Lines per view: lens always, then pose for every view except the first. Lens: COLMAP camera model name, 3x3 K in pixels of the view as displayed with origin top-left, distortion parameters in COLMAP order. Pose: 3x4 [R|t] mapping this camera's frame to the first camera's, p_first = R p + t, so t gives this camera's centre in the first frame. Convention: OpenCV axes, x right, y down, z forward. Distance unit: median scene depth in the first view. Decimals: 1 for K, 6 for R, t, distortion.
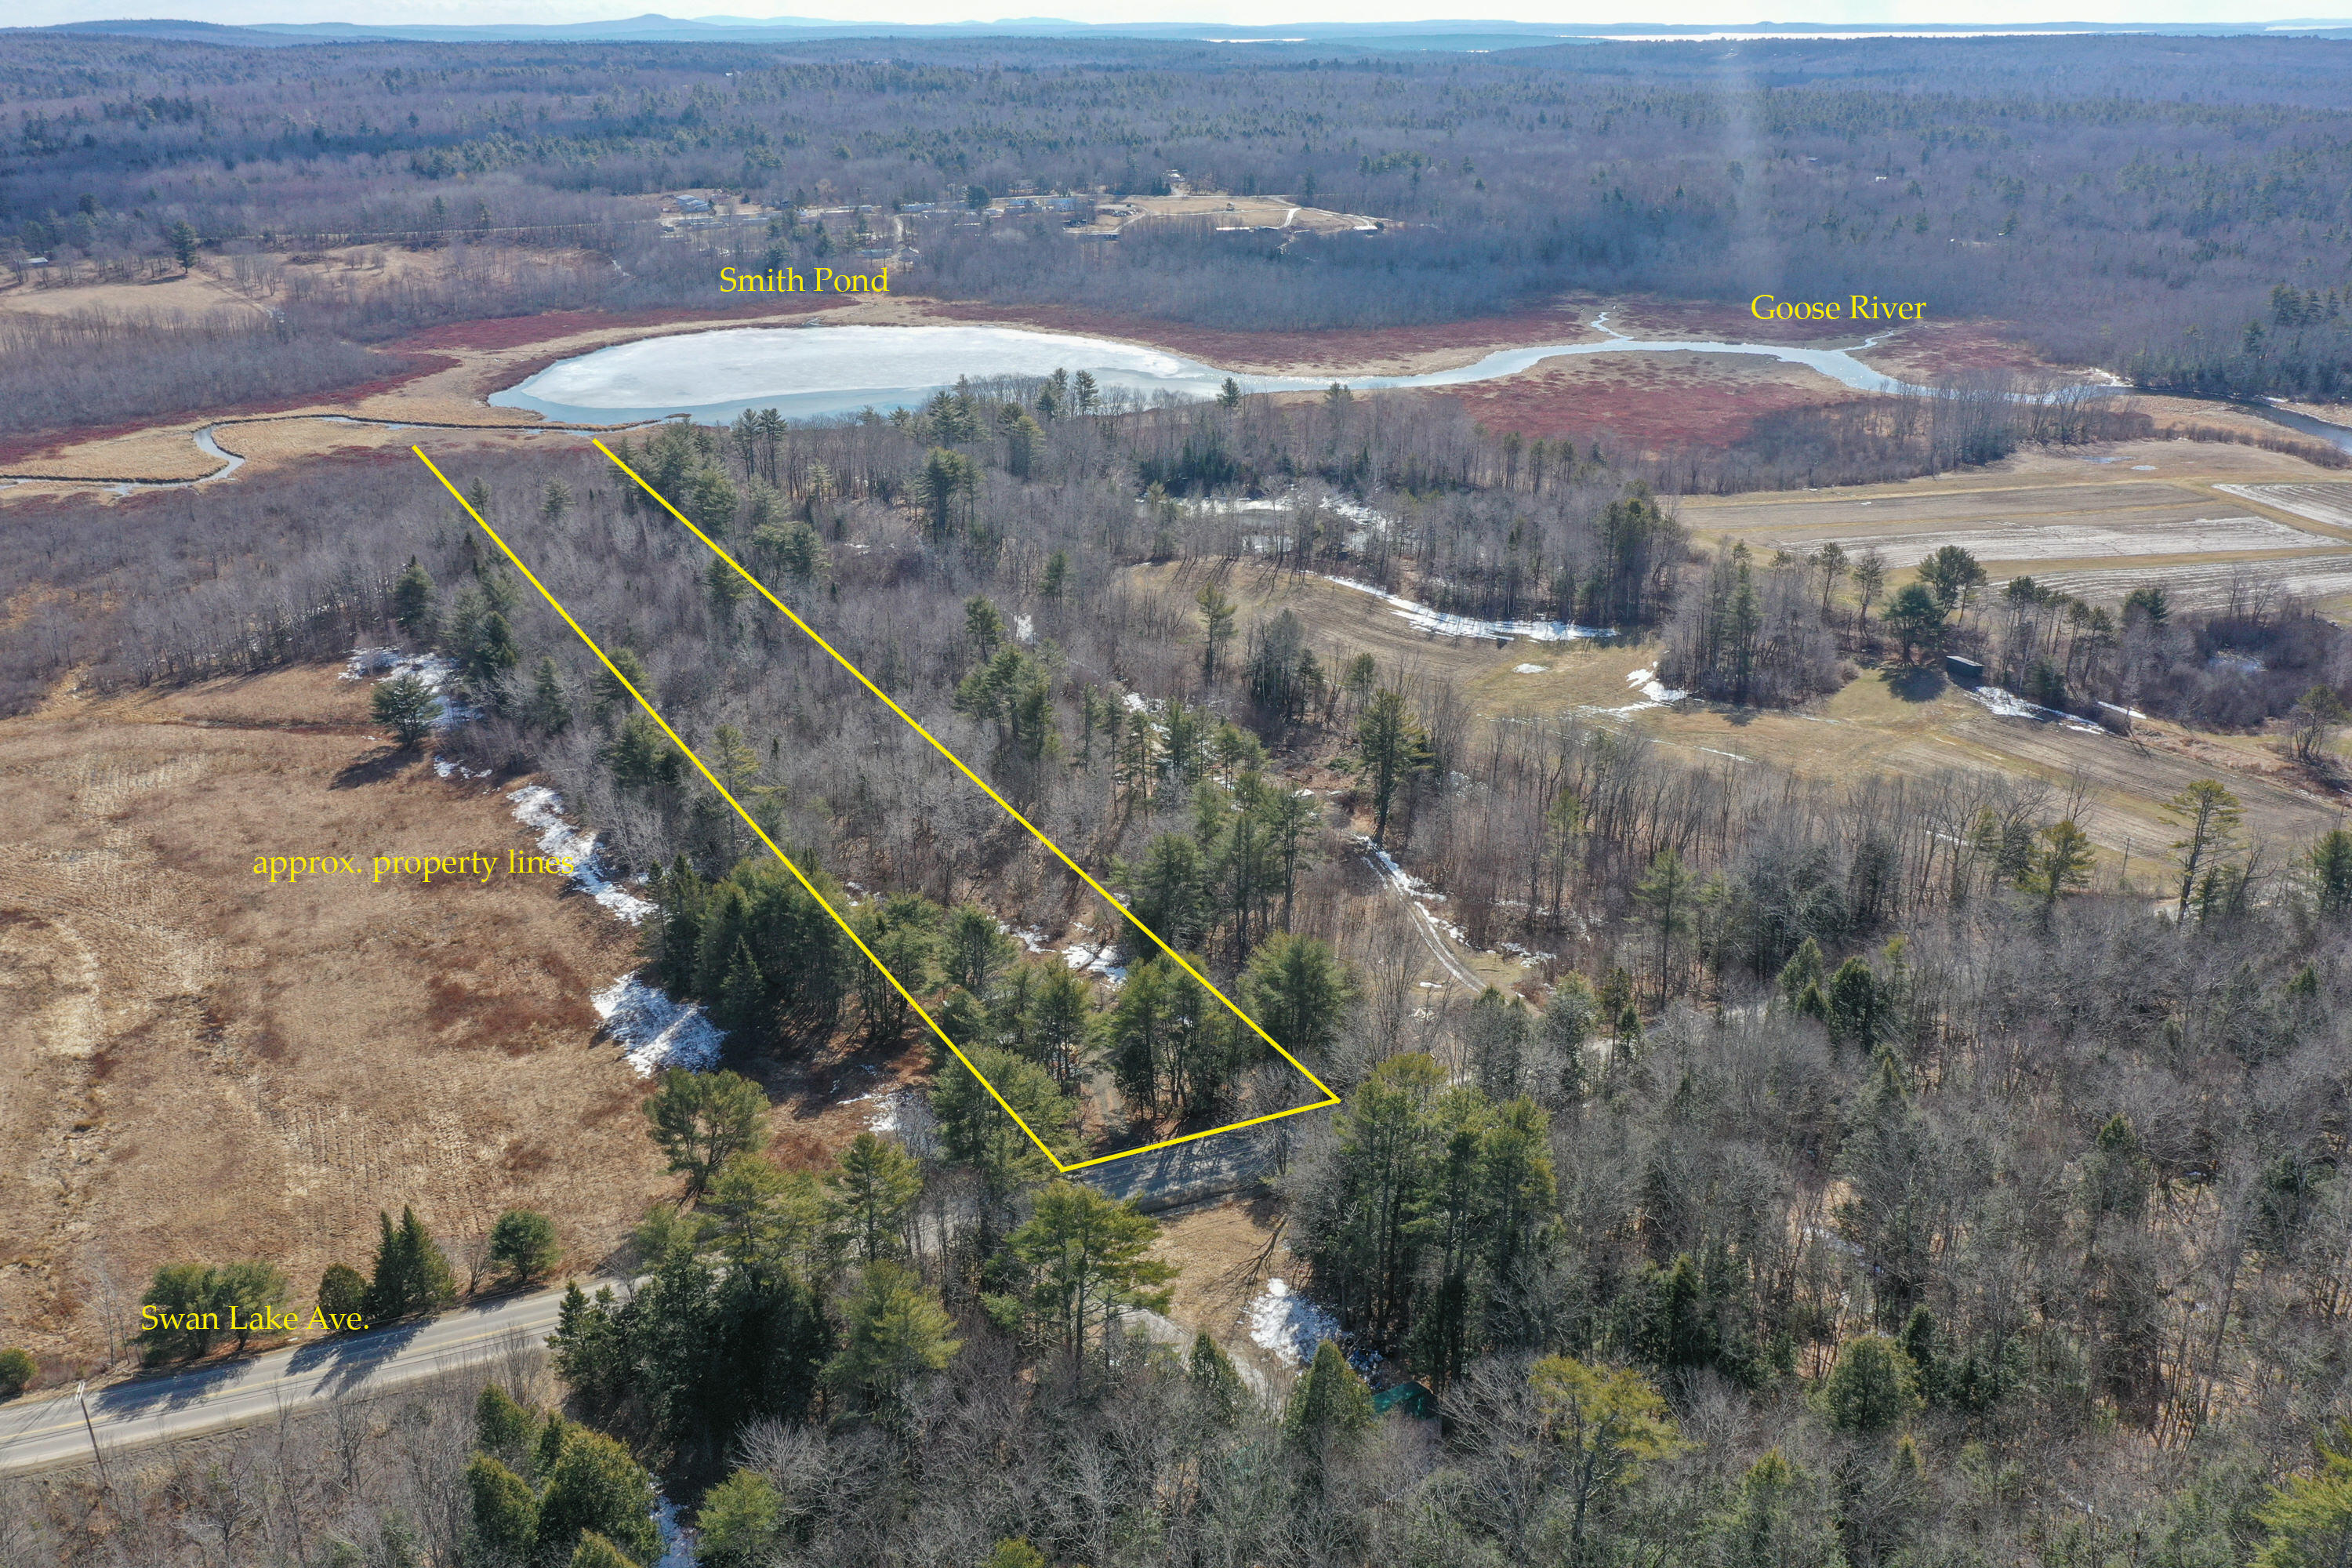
lens RADIAL K [[1857.0, 0, 1175.2], [0, 1857.0, 795.8], [0, 0, 1]] dist [-0.005148, 0.004877]
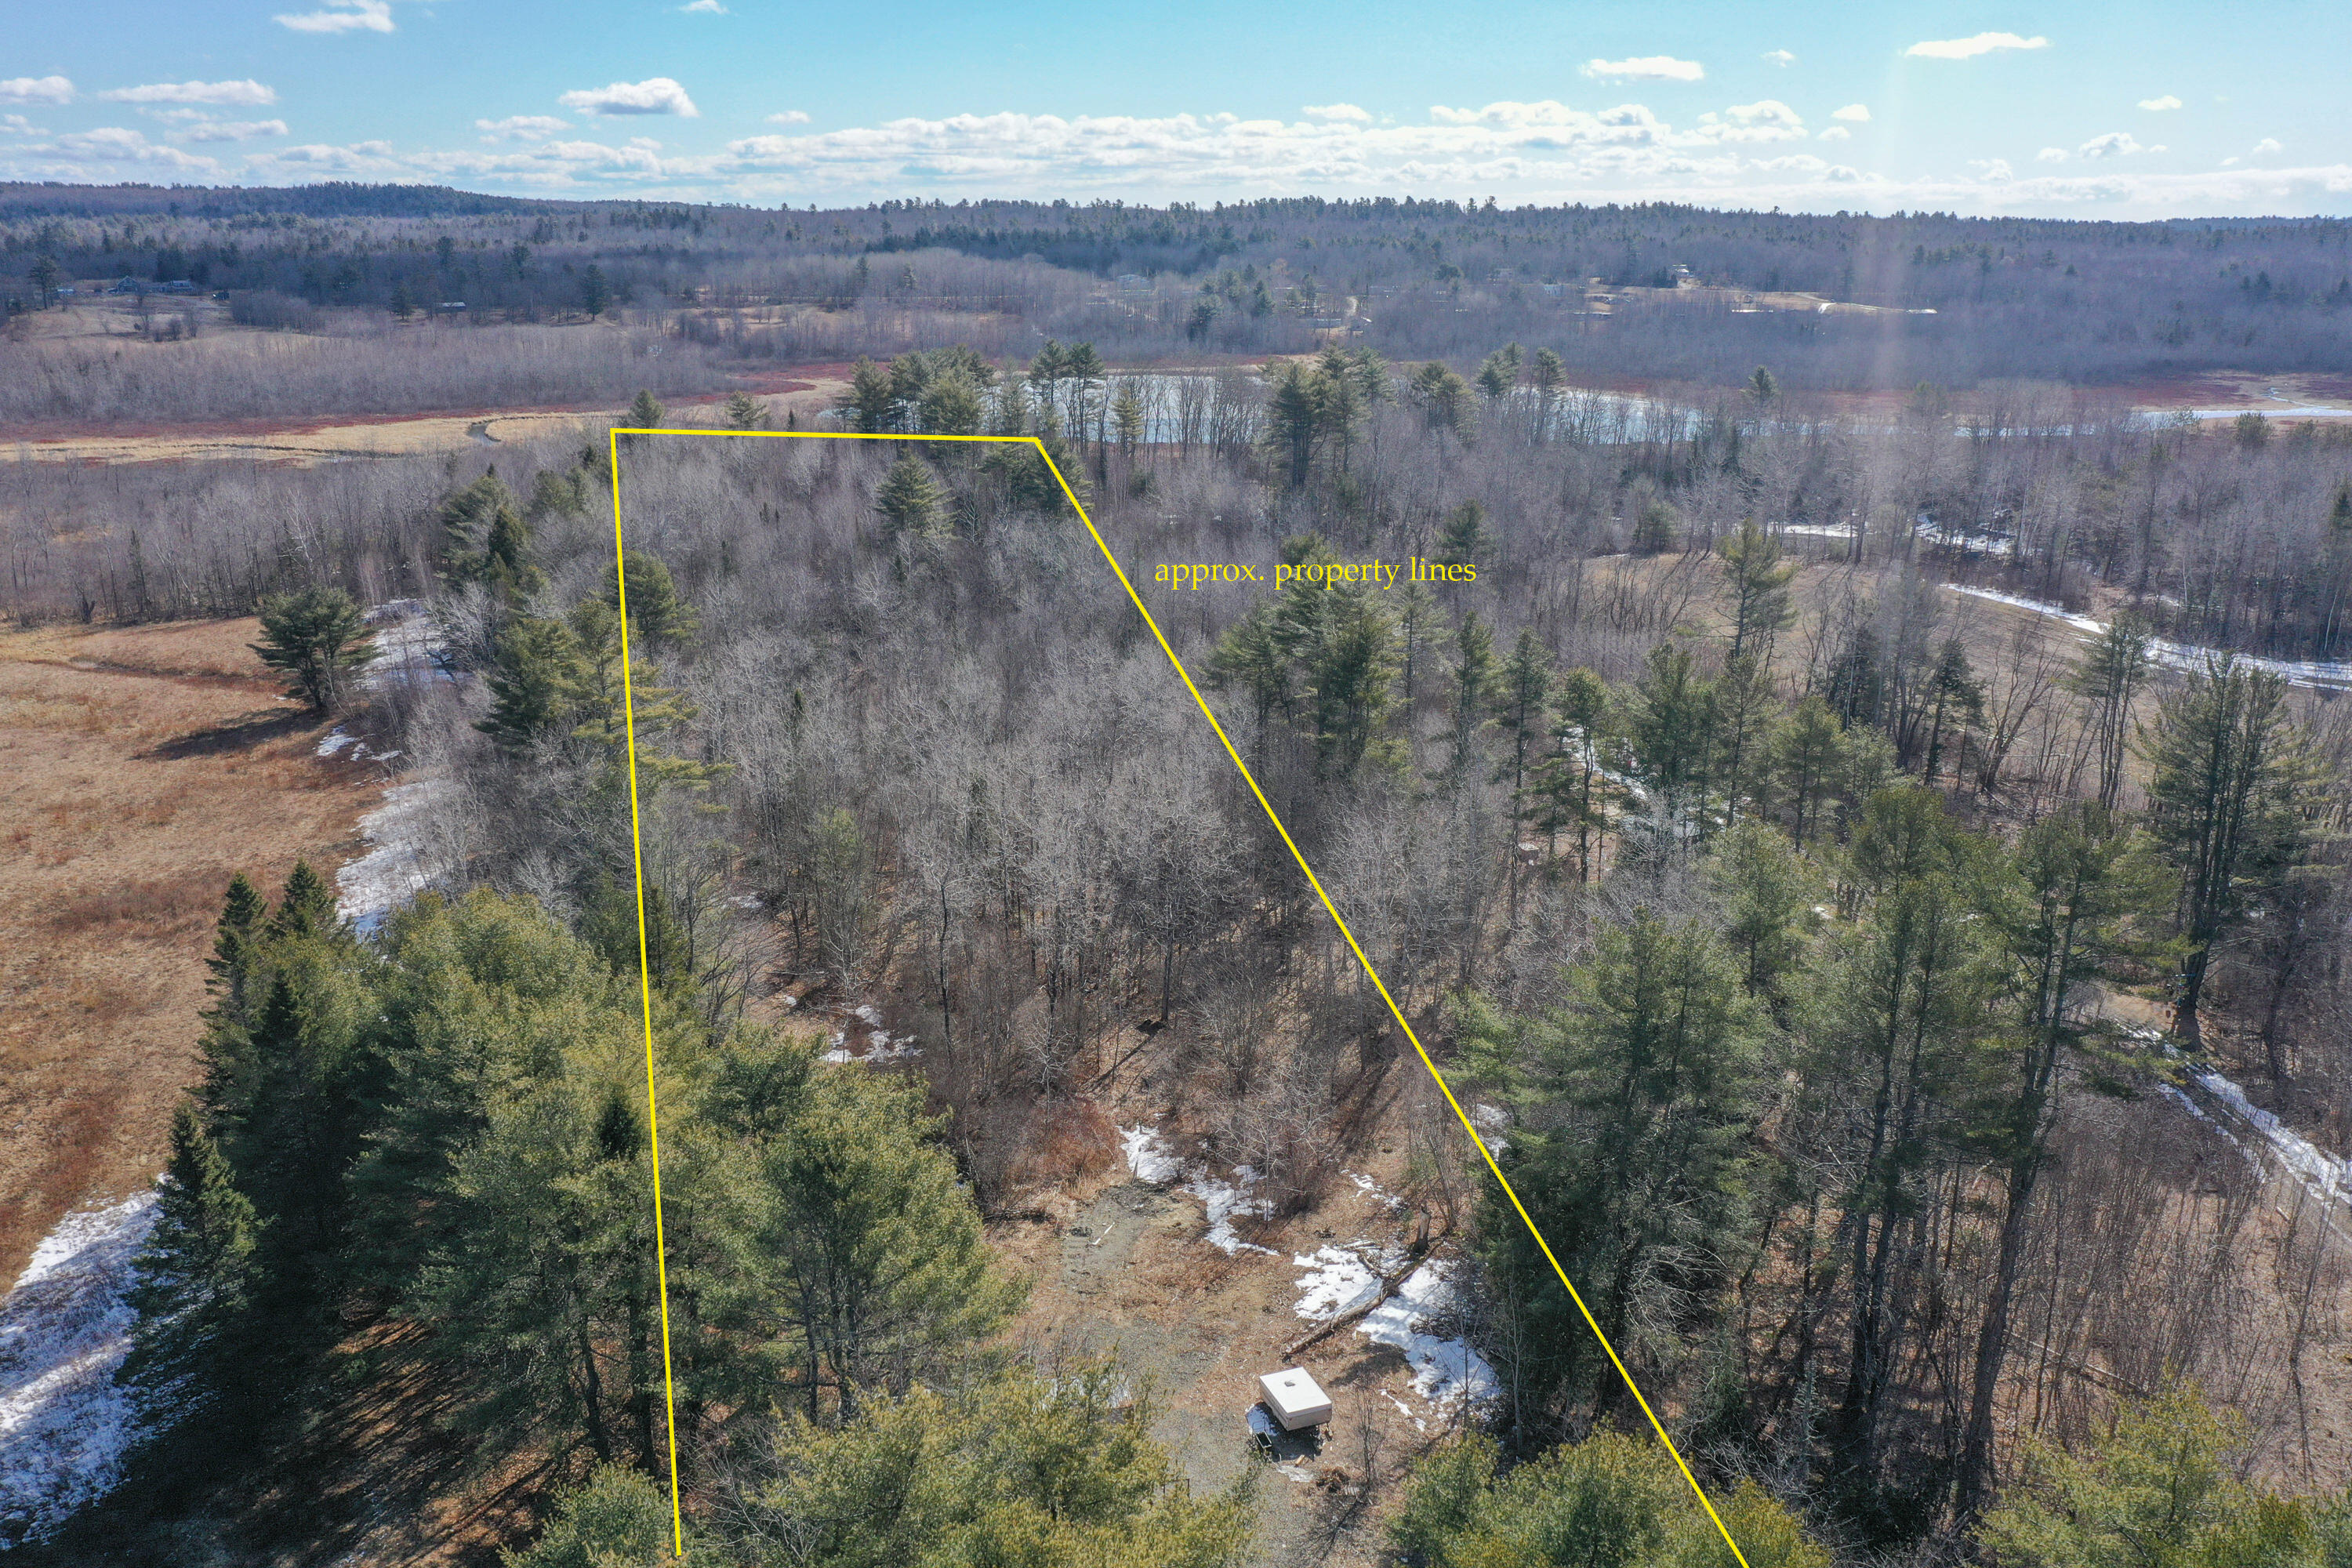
lens RADIAL K [[1857.0, 0, 1168.9], [0, 1857.0, 782.7], [0, 0, 1]] dist [-0.005148, 0.004877]
pose [[0.966369, 0.075332, -0.245879, -0.004213], [-0.100893, 0.990536, -0.093056, 0.022357], [0.236542, 0.114734, 0.964823, 0.470781]]
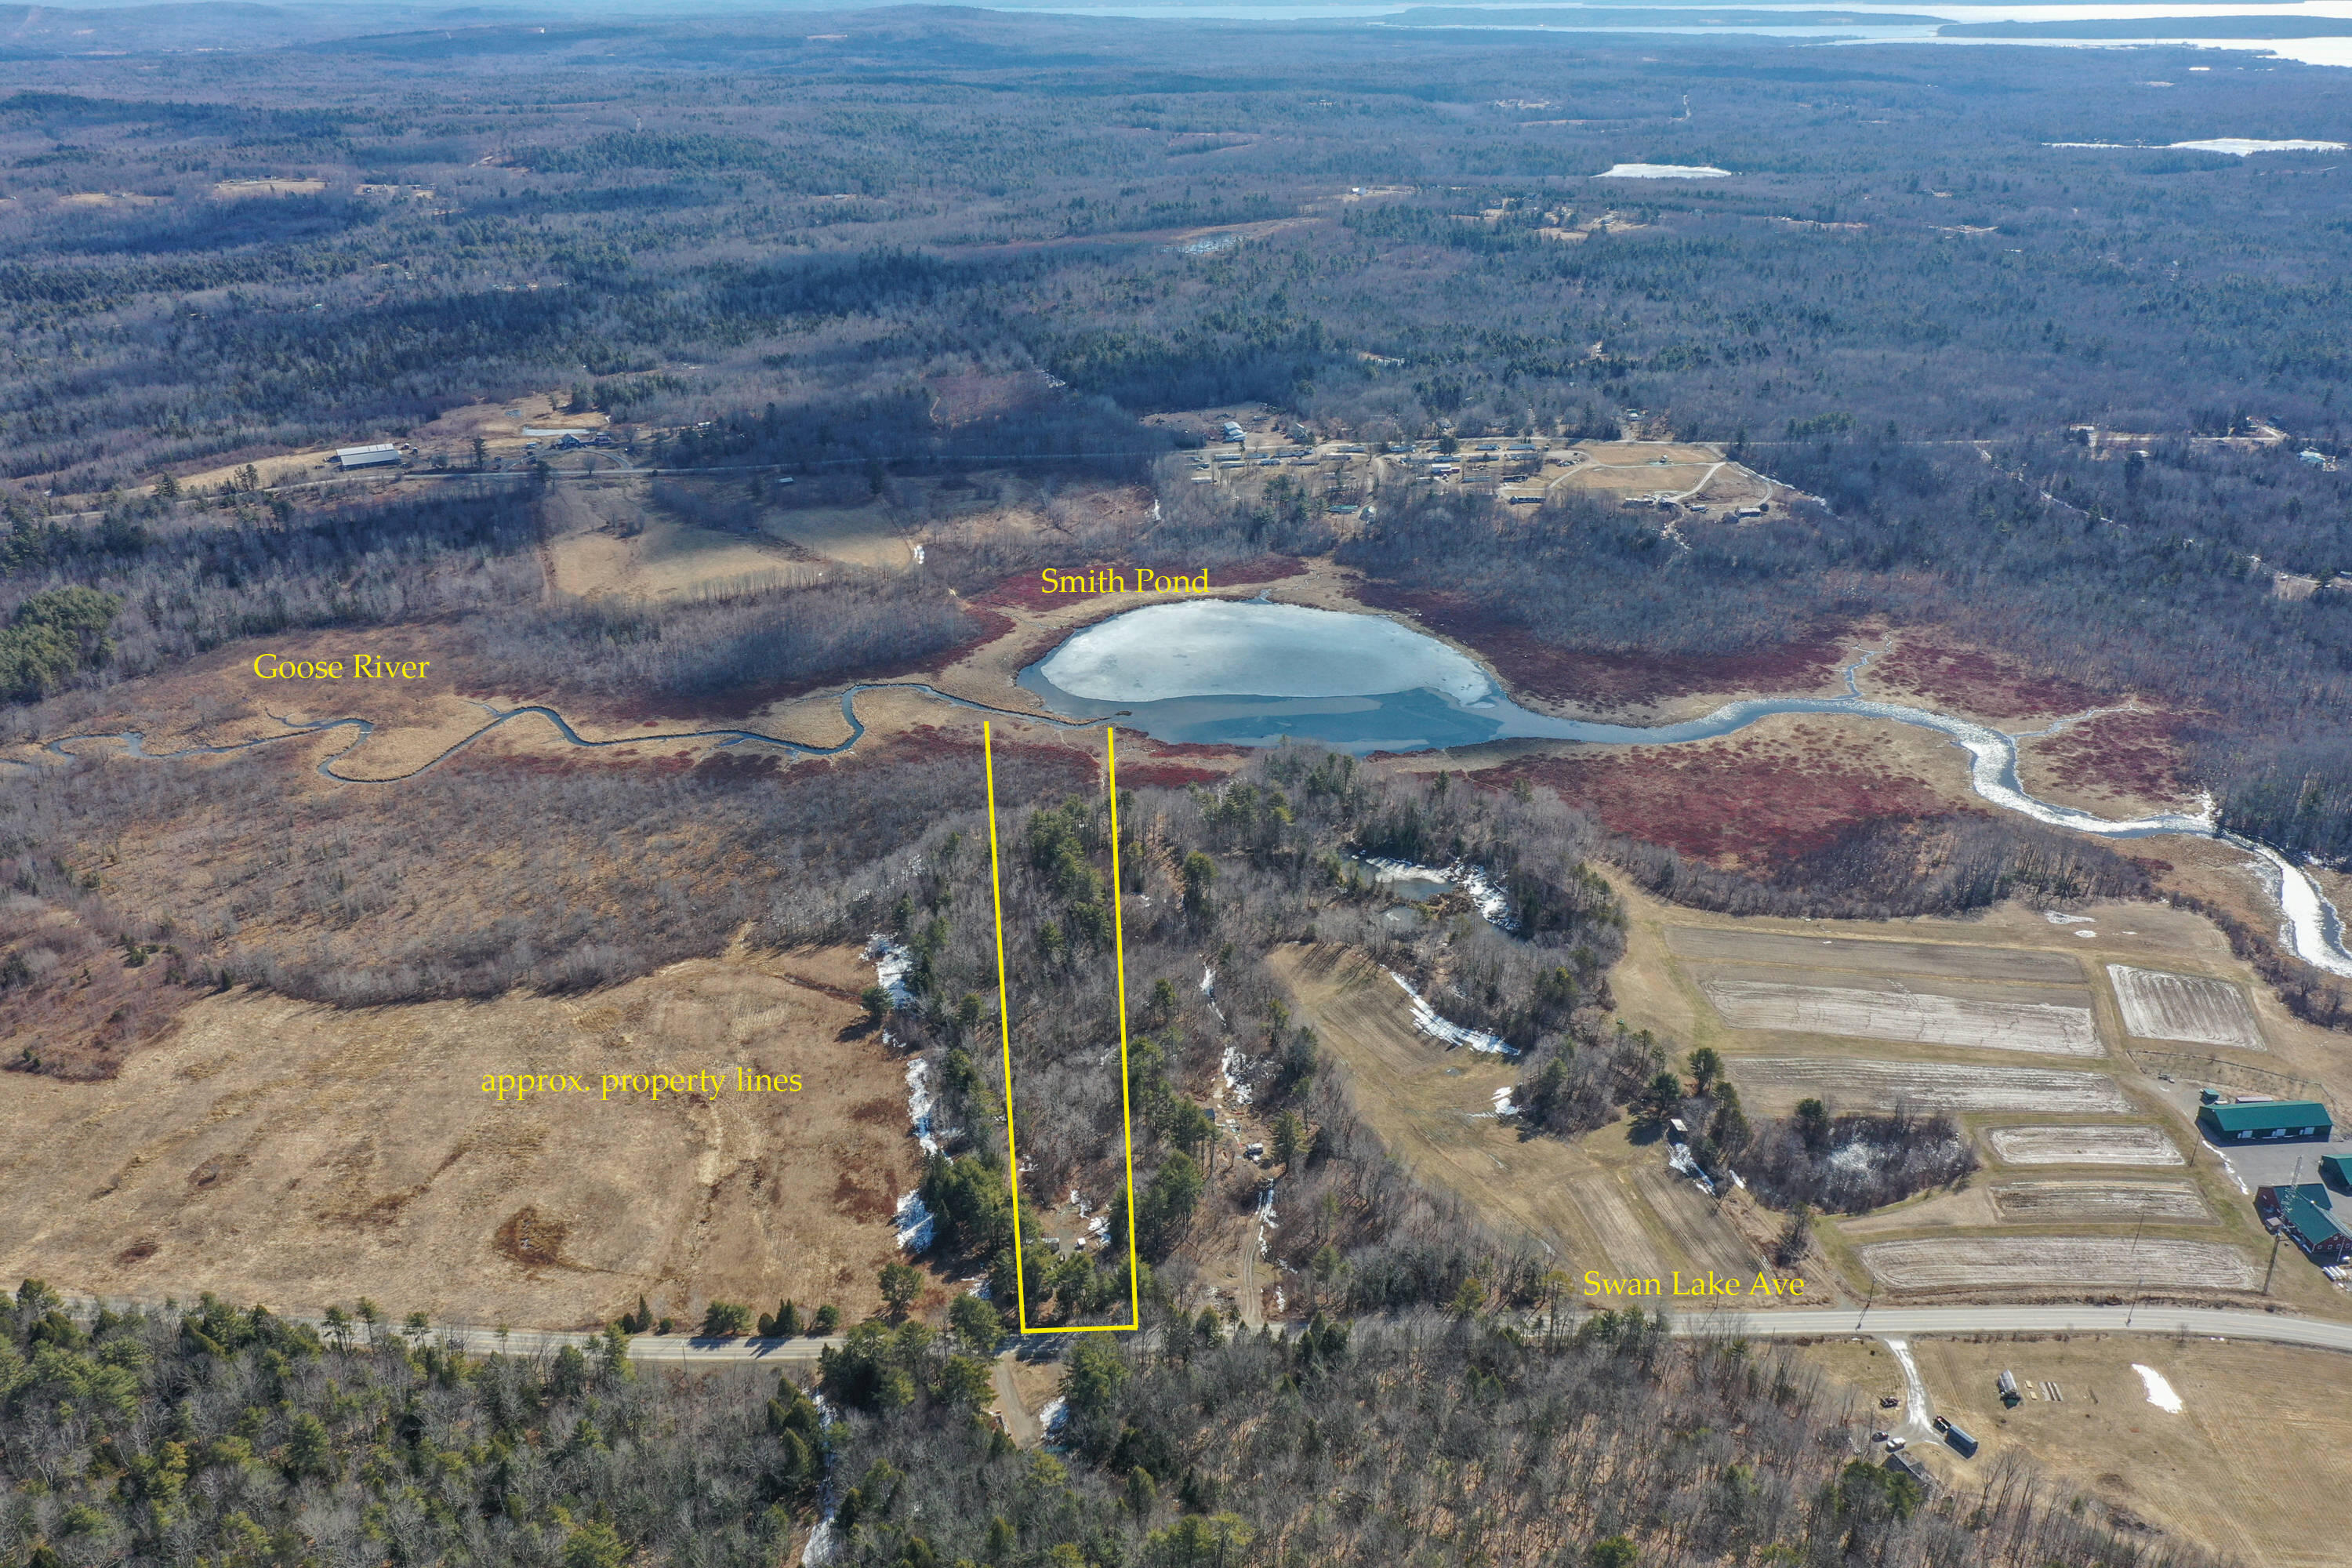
lens RADIAL K [[1857.0, 0, 1176.9], [0, 1857.0, 782.0], [0, 0, 1]] dist [-0.005148, 0.004877]
pose [[0.936006, 0.142171, -0.321993, 0.491677], [-0.134322, 0.989842, 0.046584, -0.401420], [0.325345, -0.000353, 0.945595, -0.782369]]
